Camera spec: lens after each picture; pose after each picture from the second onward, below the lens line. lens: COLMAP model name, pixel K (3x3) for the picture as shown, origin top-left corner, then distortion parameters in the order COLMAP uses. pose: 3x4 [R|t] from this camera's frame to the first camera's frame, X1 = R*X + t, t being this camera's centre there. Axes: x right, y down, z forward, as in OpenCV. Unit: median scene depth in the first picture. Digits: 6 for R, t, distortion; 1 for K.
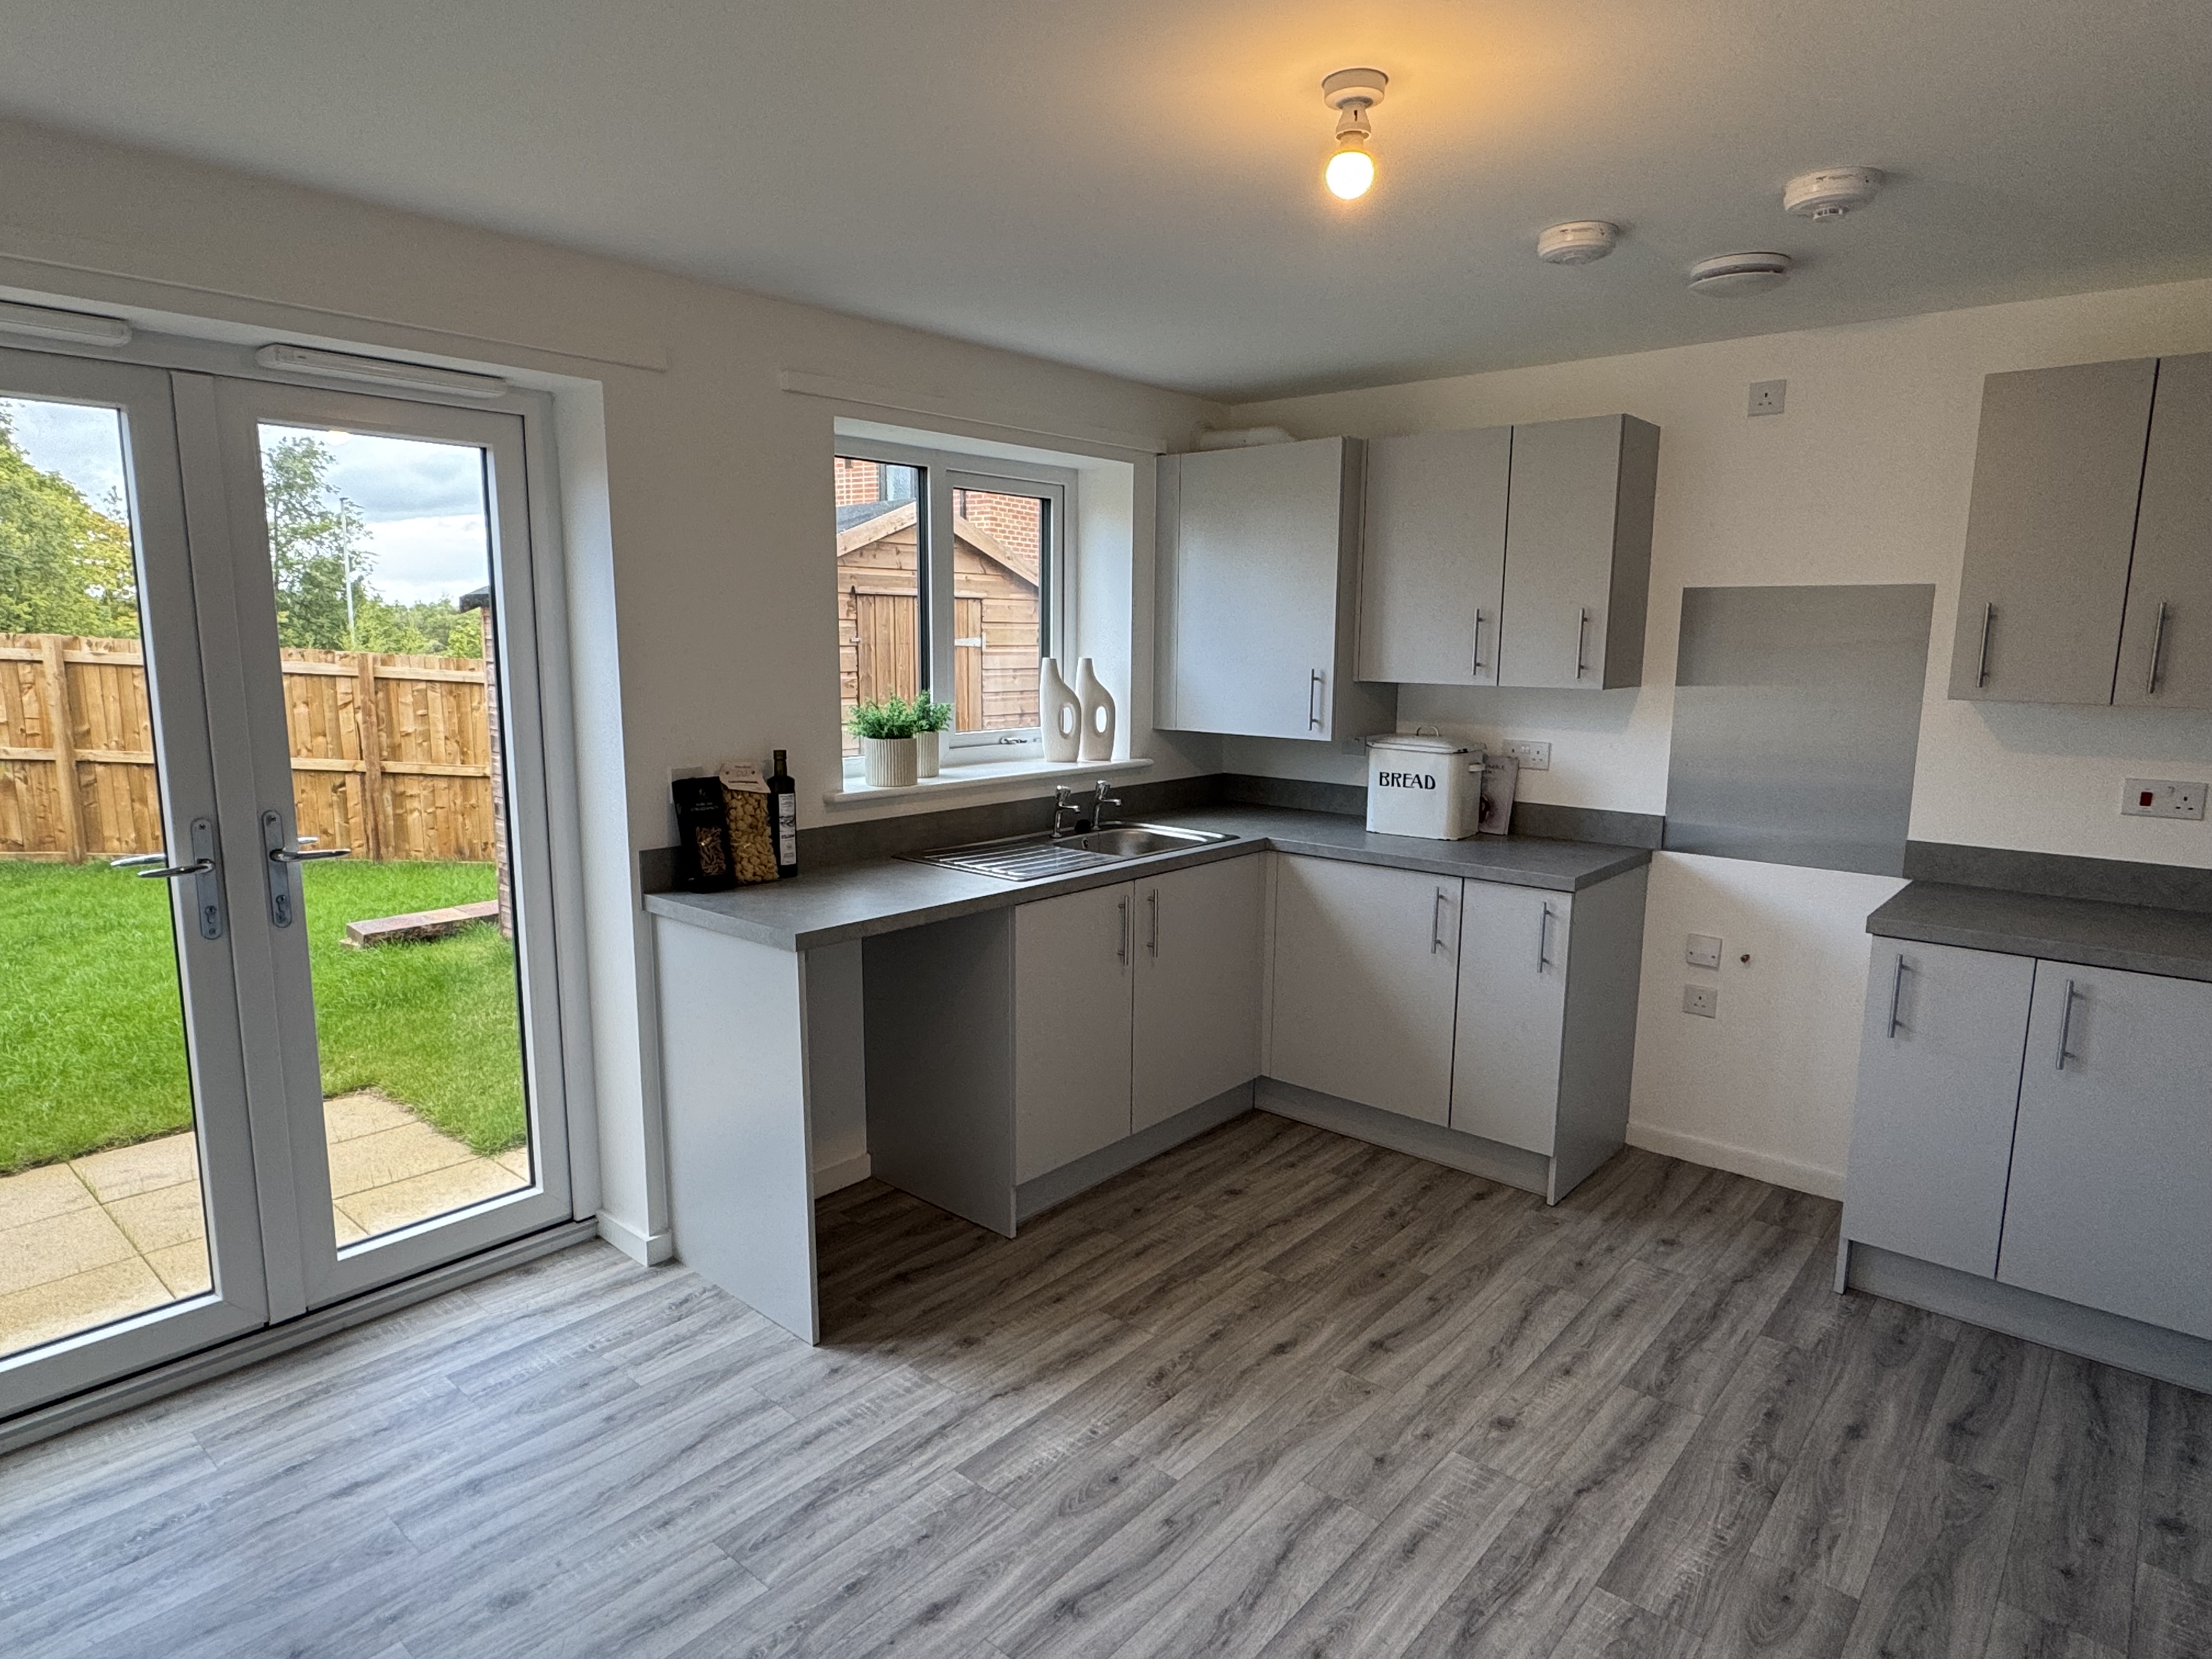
lens RADIAL K [[1271.3, 0, 1101.7], [0, 1271.3, 833.7], [0, 0, 1]] dist [0.000812, 0.001113]
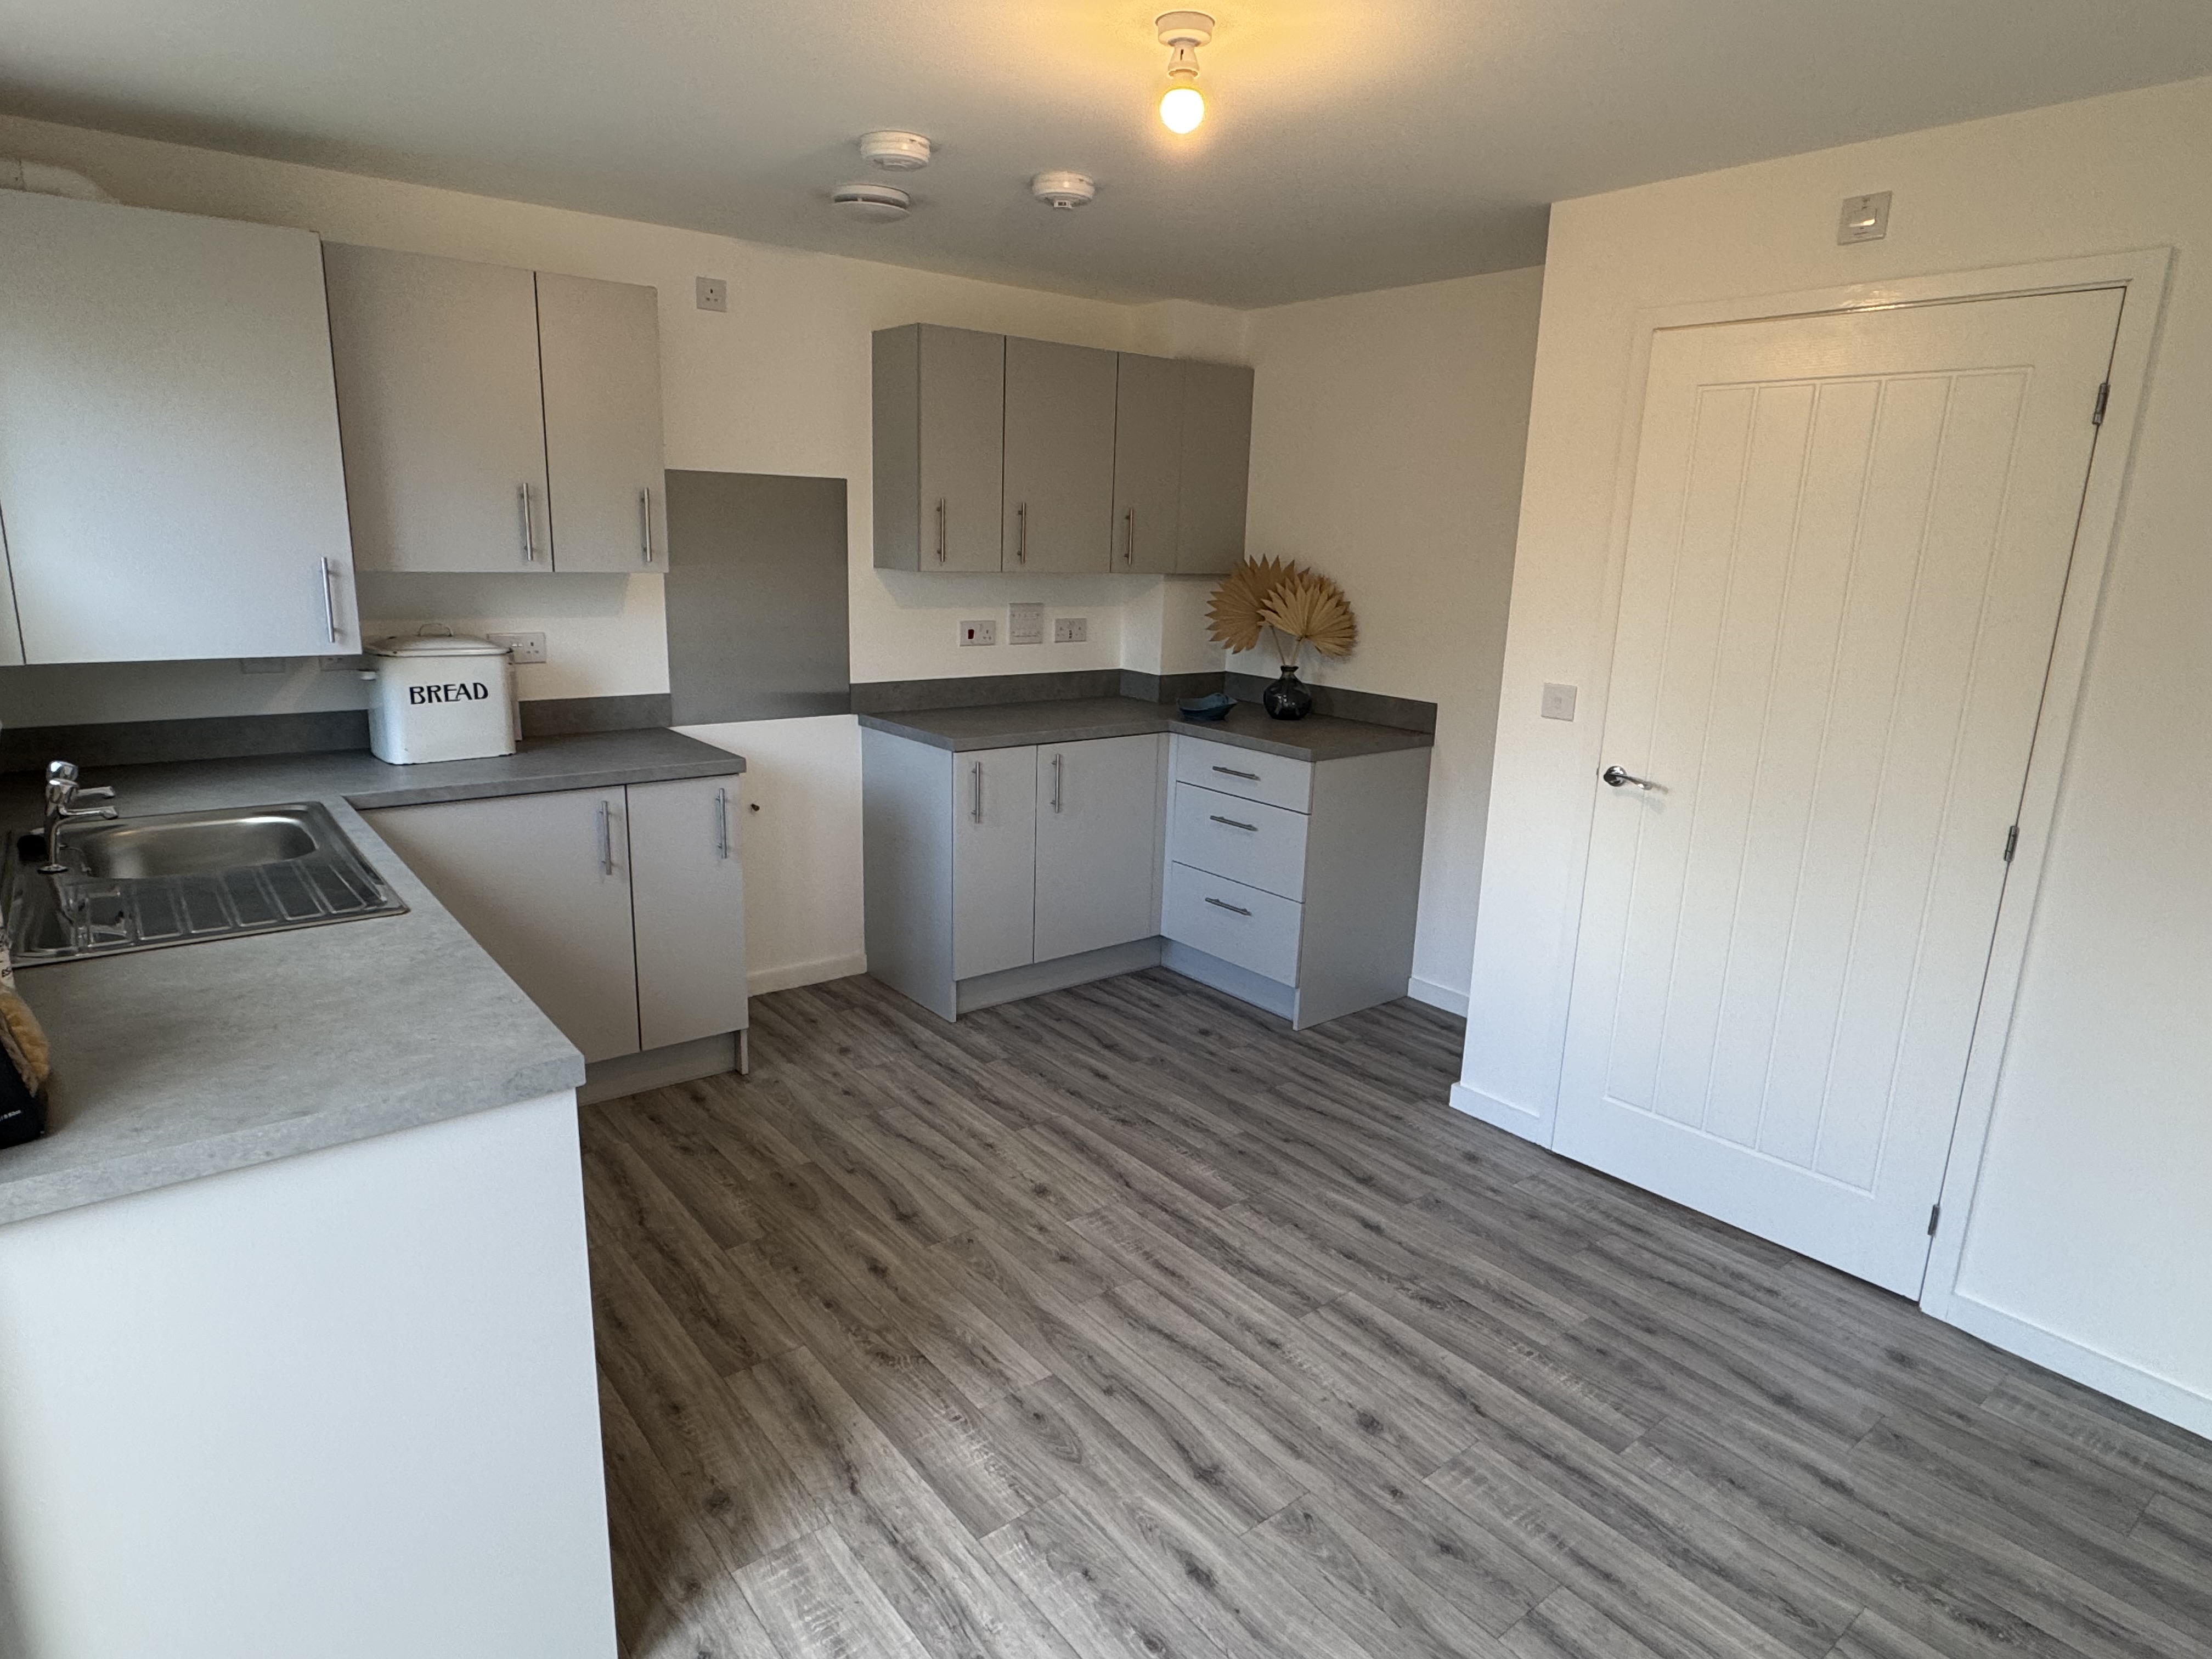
lens RADIAL K [[1271.3, 0, 1100.6], [0, 1271.3, 828.3], [0, 0, 1]] dist [0.000812, 0.001113]
pose [[0.186914, -0.228546, 0.955421, -0.684891], [0.127726, 0.969960, 0.207036, -0.103943], [-0.974038, 0.083334, 0.210490, 0.604042]]
